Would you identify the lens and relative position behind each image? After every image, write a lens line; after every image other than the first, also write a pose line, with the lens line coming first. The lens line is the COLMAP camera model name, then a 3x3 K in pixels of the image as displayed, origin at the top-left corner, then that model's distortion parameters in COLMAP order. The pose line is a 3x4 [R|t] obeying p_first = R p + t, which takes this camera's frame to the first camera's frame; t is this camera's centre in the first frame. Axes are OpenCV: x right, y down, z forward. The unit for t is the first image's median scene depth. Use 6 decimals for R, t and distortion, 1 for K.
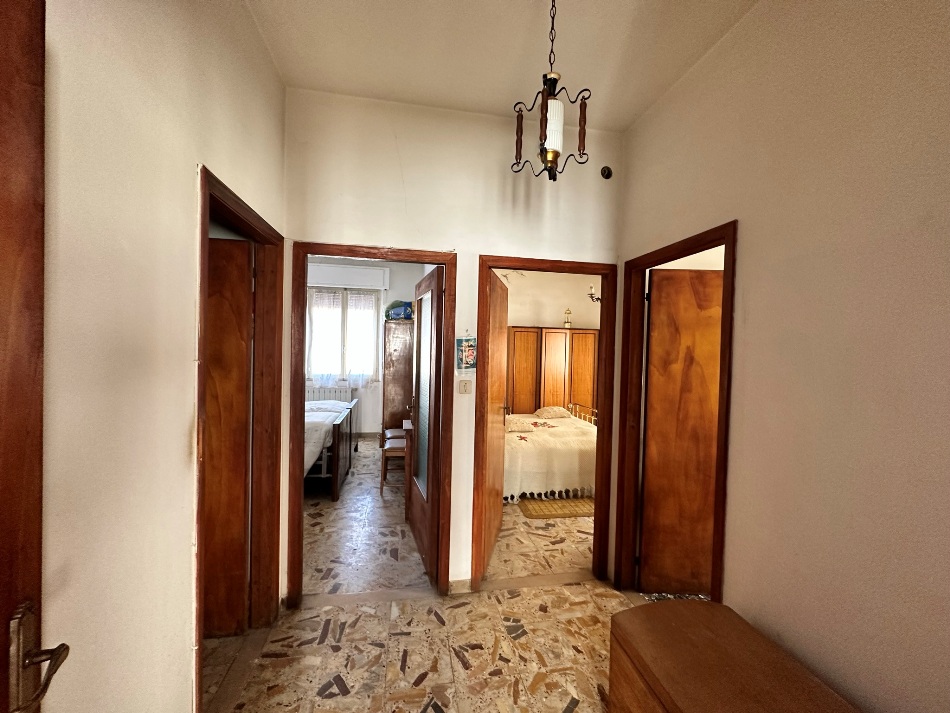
lens RADIAL K [[377.0, 0, 473.6], [0, 377.0, 356.0], [0, 0, 1]] dist [-0.001347, 0.000471]
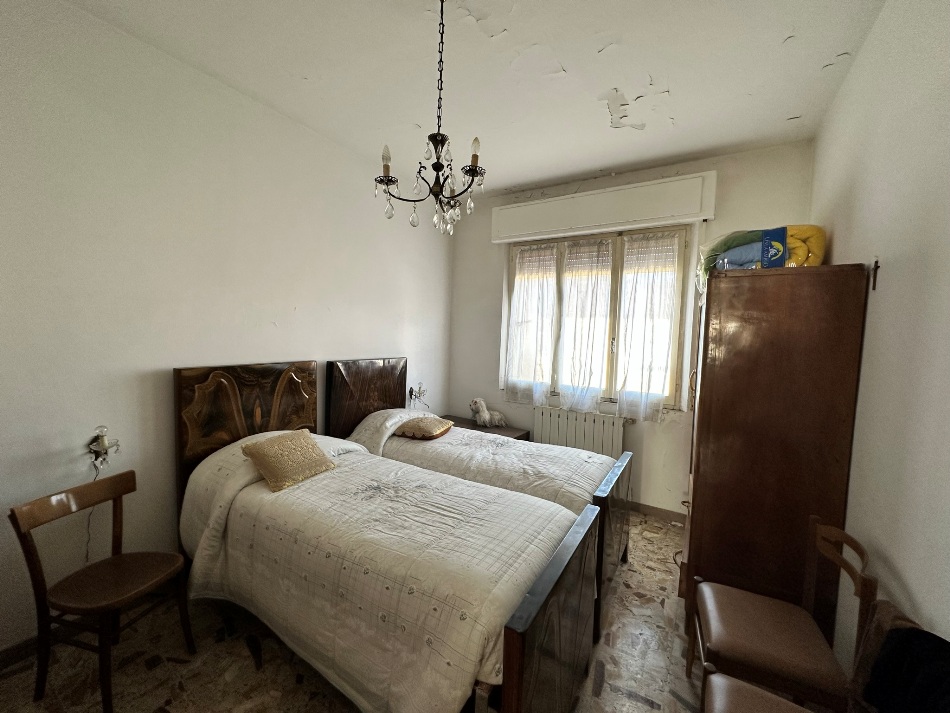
lens RADIAL K [[377.0, 0, 474.8], [0, 377.0, 356.1], [0, 0, 1]] dist [-0.001347, 0.000471]
pose [[0.742238, 0.040196, -0.668930, -0.125829], [-0.028778, 0.999190, 0.028110, -0.011985], [0.669518, -0.001614, 0.742794, 0.458909]]
